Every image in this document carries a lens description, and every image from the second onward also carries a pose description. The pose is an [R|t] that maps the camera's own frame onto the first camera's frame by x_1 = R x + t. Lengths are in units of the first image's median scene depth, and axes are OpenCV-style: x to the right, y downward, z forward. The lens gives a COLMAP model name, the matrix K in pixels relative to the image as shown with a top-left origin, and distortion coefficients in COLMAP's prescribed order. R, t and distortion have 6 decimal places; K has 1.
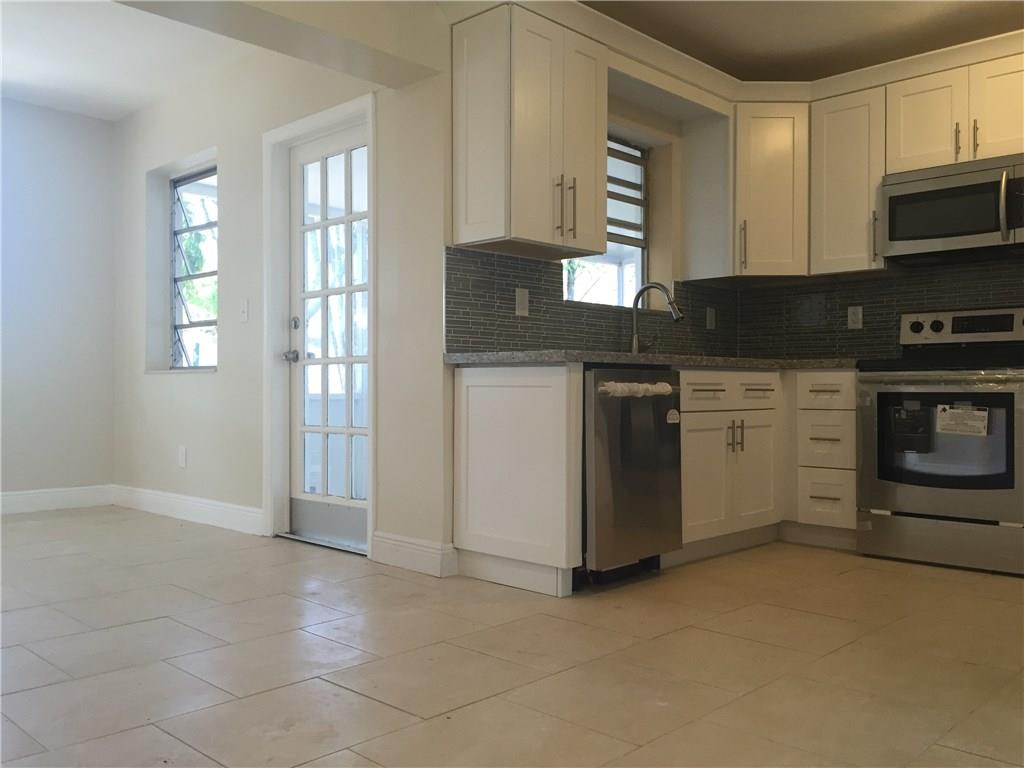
lens RADIAL K [[875.3, 0, 511.0], [0, 875.3, 379.1], [0, 0, 1]] dist [0.069639, -0.087024]
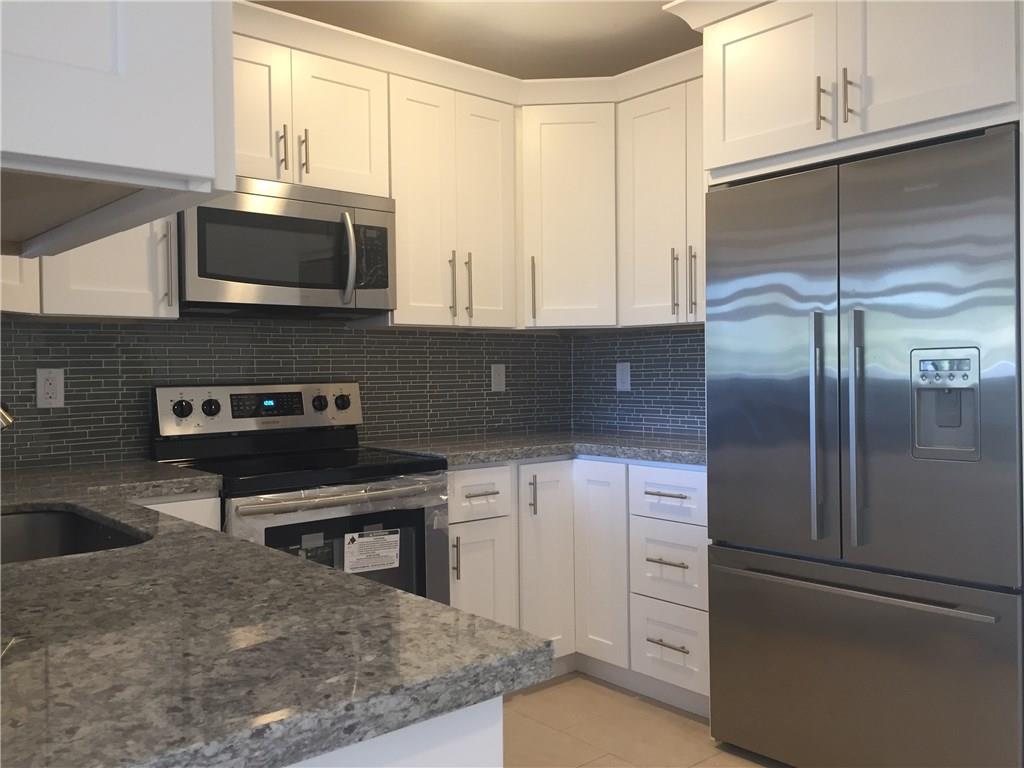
lens RADIAL K [[875.3, 0, 511.0], [0, 875.3, 379.1], [0, 0, 1]] dist [0.069639, -0.087024]
pose [[0.087381, -0.015272, 0.996058, -0.176713], [0.002469, 0.999883, 0.015114, -0.094057], [-0.996172, 0.001138, 0.087409, 0.735355]]
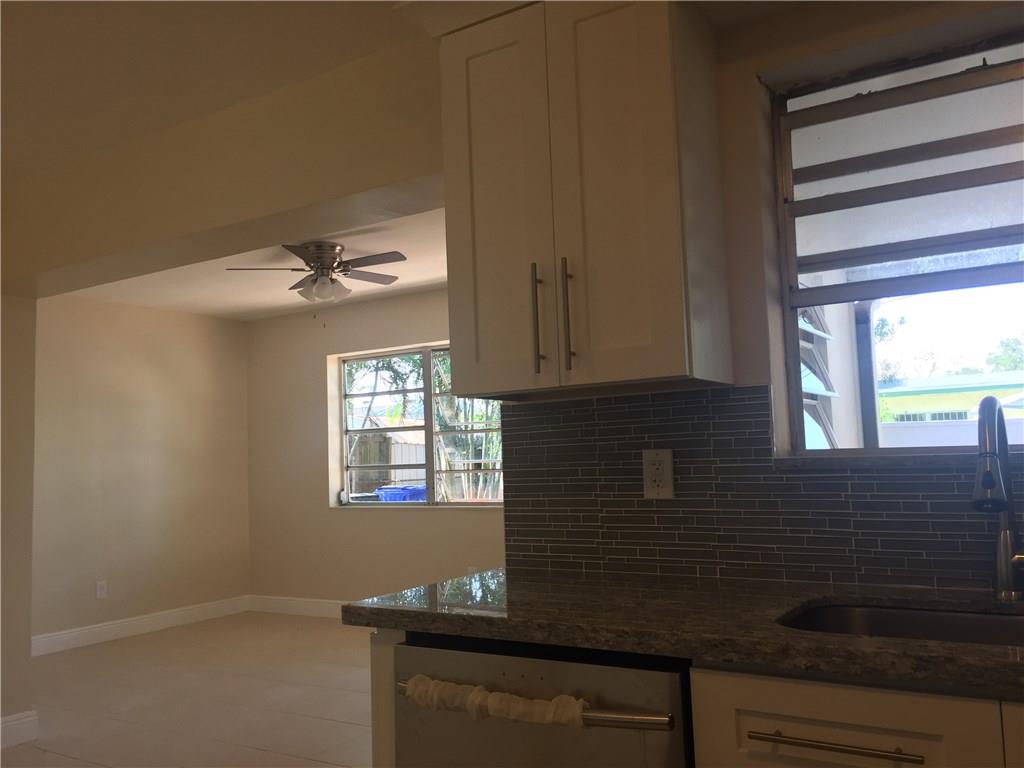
lens RADIAL K [[875.3, 0, 511.0], [0, 875.3, 379.1], [0, 0, 1]] dist [0.069639, -0.087024]
pose [[0.193470, -0.098756, -0.976123, 0.498669], [0.042853, 0.994822, -0.092155, -0.092565], [0.980170, -0.024000, 0.196700, 0.741405]]
